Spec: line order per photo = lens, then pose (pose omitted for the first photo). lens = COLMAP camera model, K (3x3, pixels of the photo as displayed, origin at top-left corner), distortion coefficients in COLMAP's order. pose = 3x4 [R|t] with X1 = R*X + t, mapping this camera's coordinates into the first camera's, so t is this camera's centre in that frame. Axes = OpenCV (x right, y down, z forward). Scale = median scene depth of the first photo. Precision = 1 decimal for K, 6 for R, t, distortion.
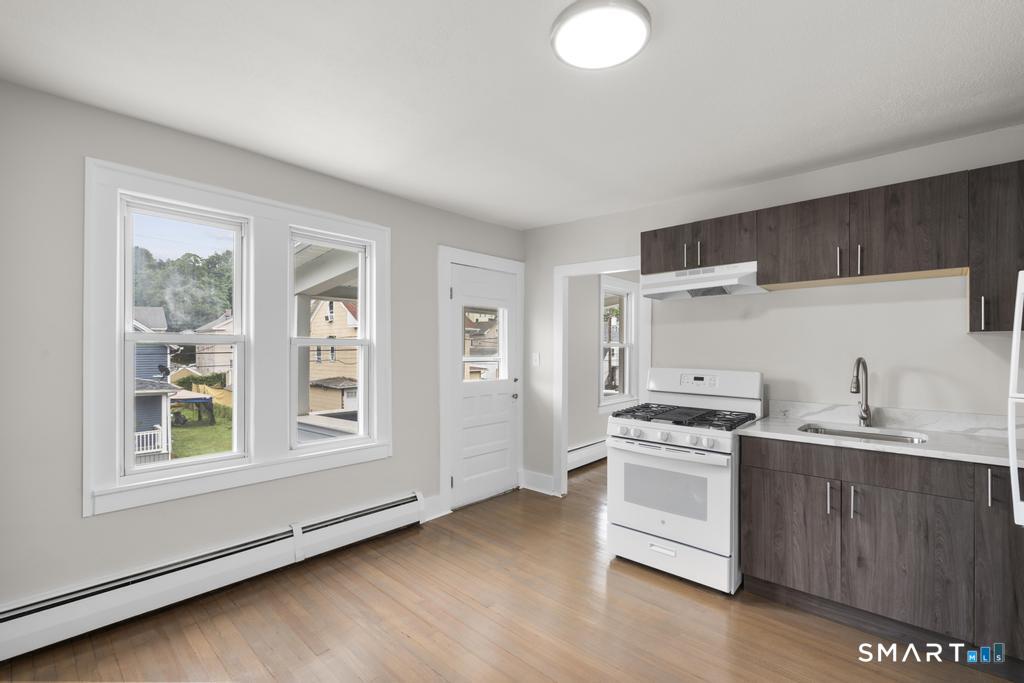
lens RADIAL K [[453.8, 0, 513.1], [0, 453.8, 354.4], [0, 0, 1]] dist [-0.002071, 0.000637]
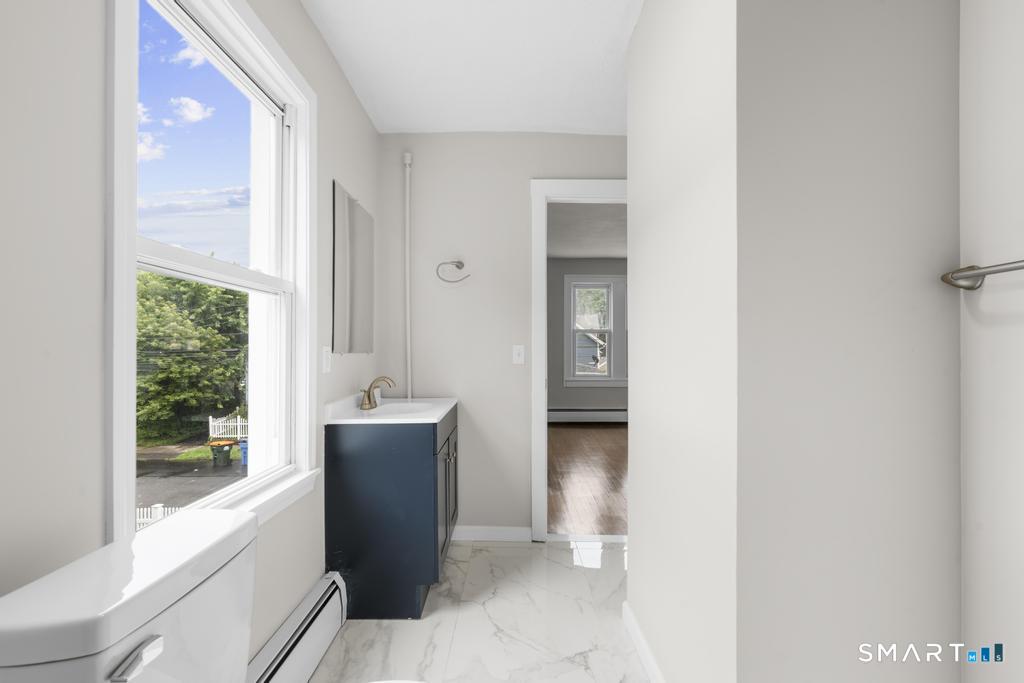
lens RADIAL K [[453.8, 0, 511.7], [0, 453.8, 343.3], [0, 0, 1]] dist [-0.002071, 0.000637]
pose [[0.662746, -0.012843, -0.748734, 0.978394], [-0.002863, 0.999802, -0.019684, 0.093811], [0.748839, 0.015189, 0.662578, -1.132365]]
